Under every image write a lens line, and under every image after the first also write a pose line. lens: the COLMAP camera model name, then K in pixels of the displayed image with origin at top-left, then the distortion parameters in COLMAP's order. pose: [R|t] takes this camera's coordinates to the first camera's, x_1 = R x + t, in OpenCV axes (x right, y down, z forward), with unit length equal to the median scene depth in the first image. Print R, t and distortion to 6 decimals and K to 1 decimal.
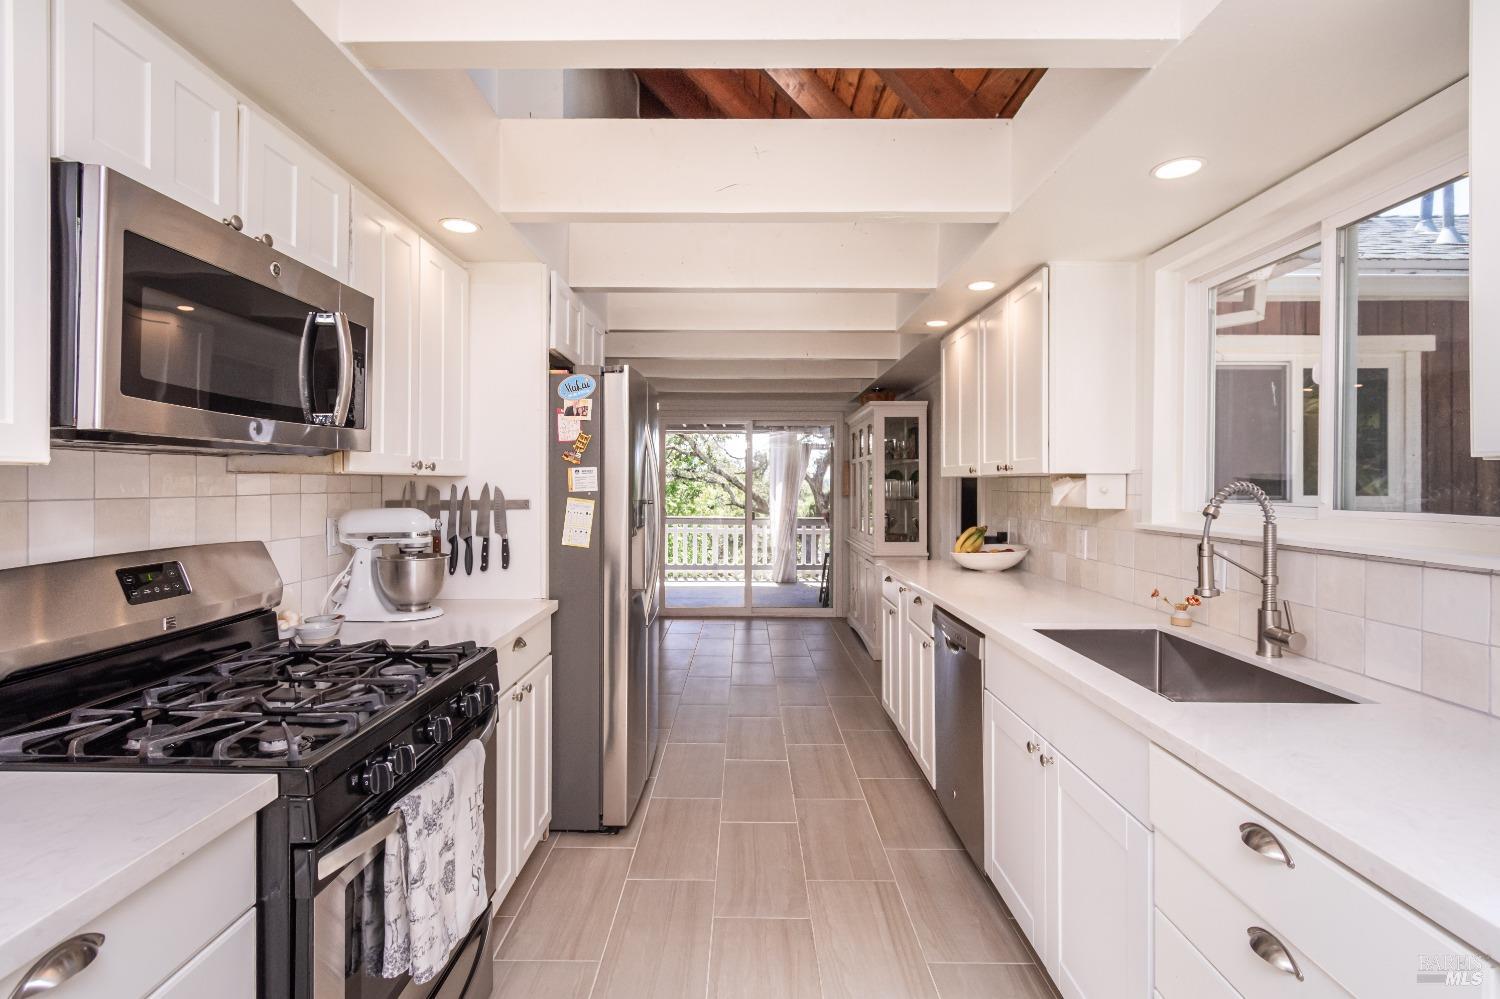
lens RADIAL K [[668.2, 0, 742.5], [0, 668.2, 473.1], [0, 0, 1]] dist [0.001891, -0.000242]
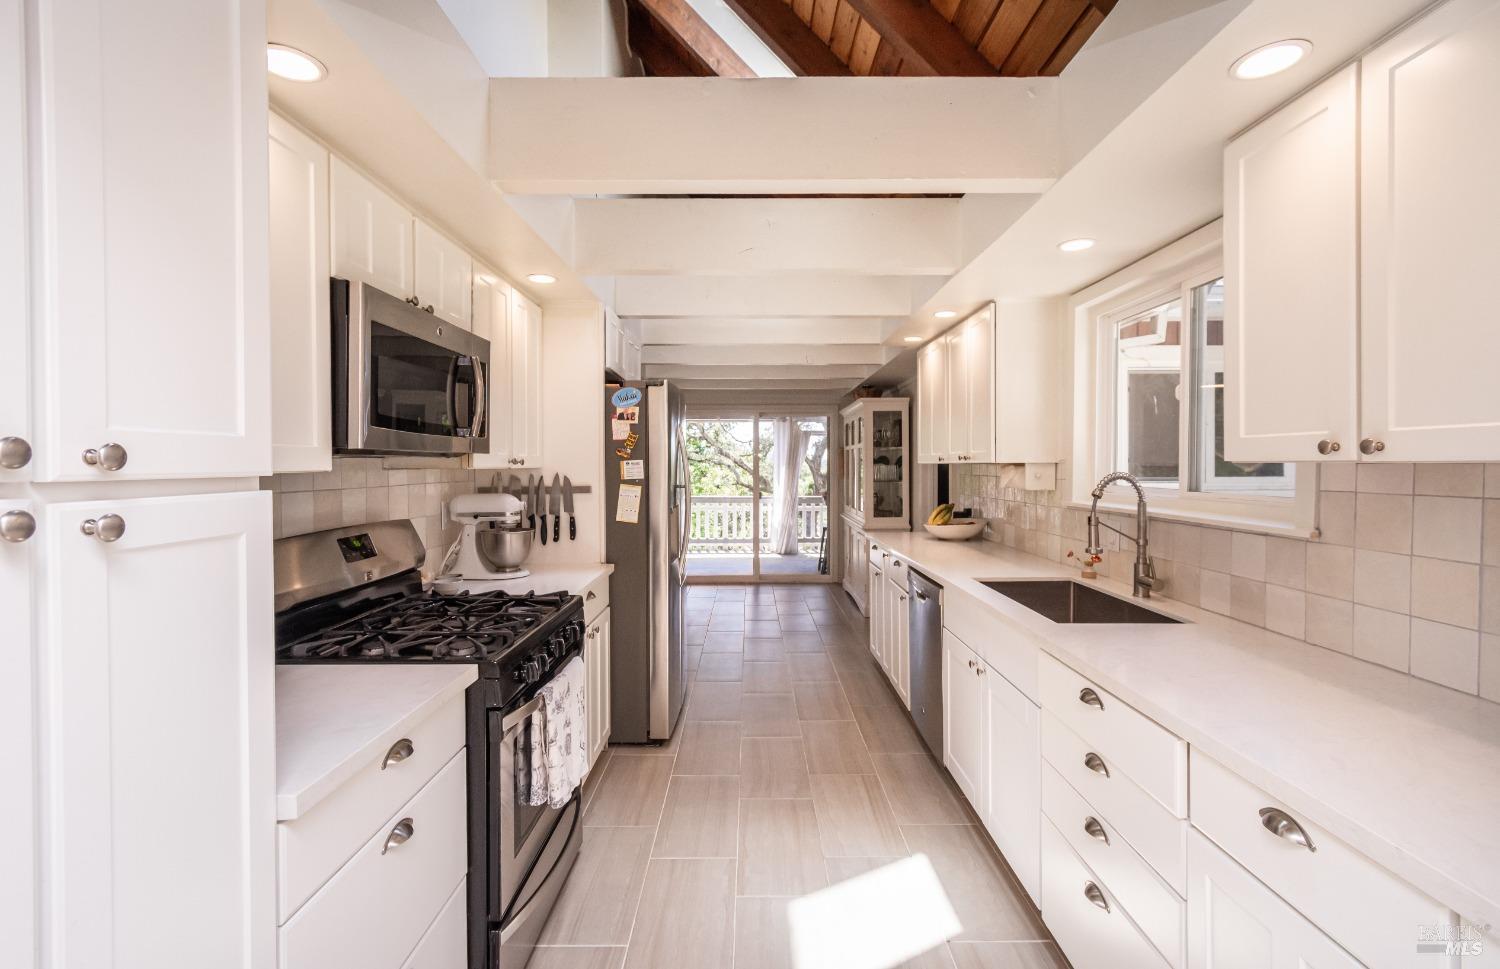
lens RADIAL K [[632.7, 0, 738.8], [0, 632.7, 466.4], [0, 0, 1]] dist [0.001361, 0.000310]
pose [[0.999922, -0.007476, -0.010049, -0.028658], [0.007675, 0.999772, 0.019914, -0.024540], [0.009898, -0.019989, 0.999751, -0.258383]]
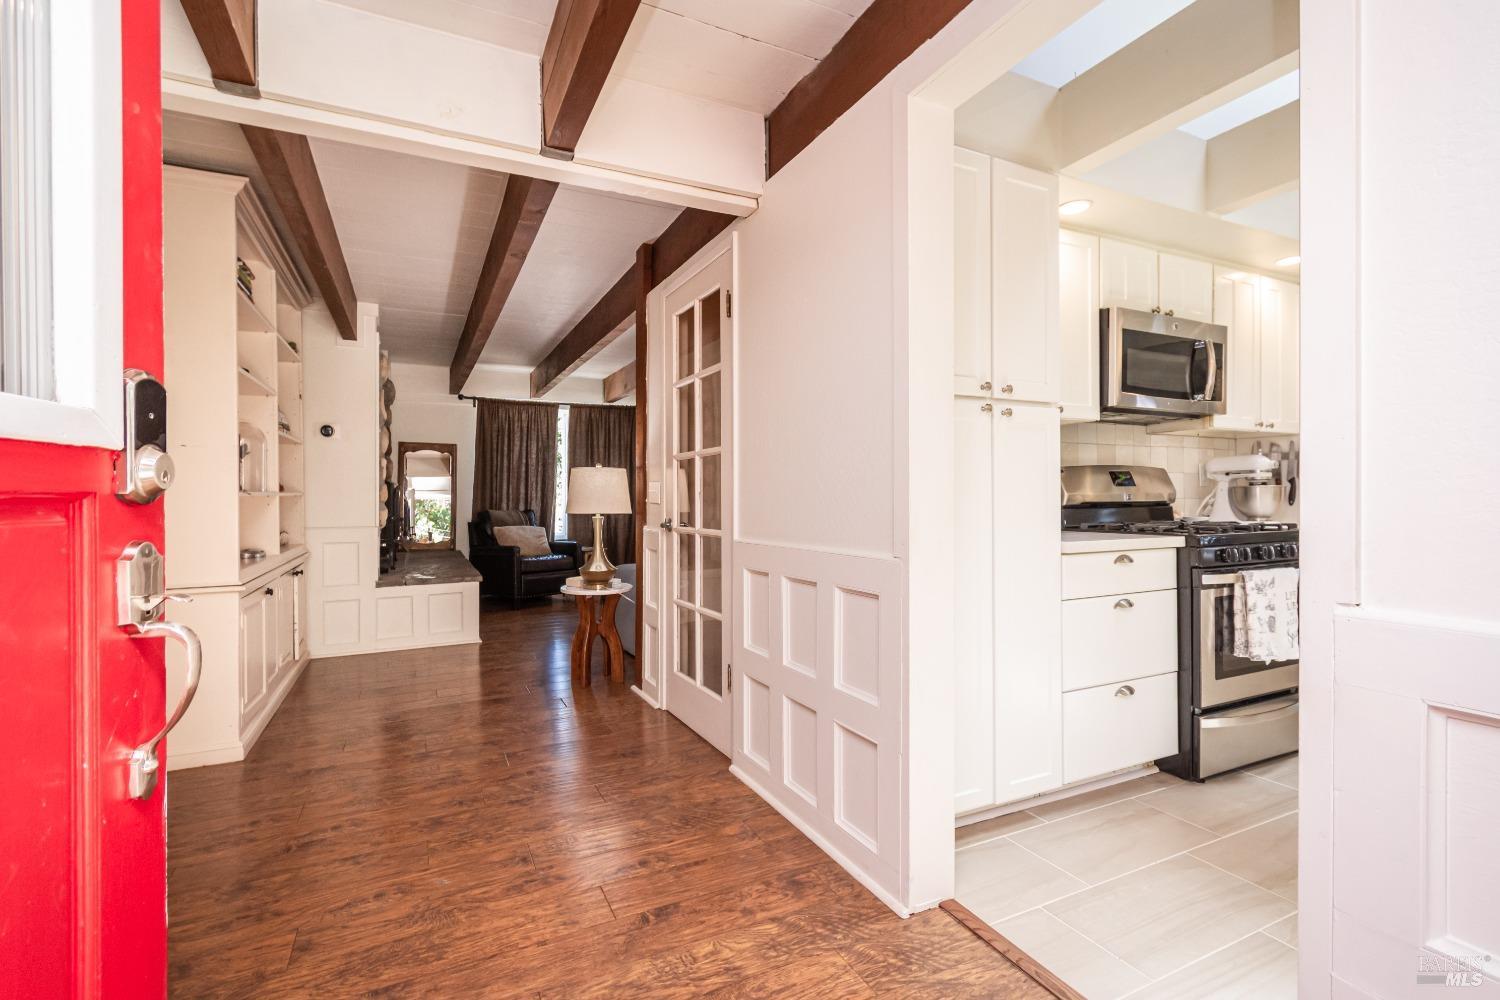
lens RADIAL K [[668.2, 0, 741.9], [0, 668.2, 497.1], [0, 0, 1]] dist [0.001891, -0.000242]
pose [[0.416558, -0.002240, -0.909106, 0.449429], [0.012090, 0.999922, 0.003075, 0.146325], [0.909029, -0.012272, 0.416553, -0.784110]]
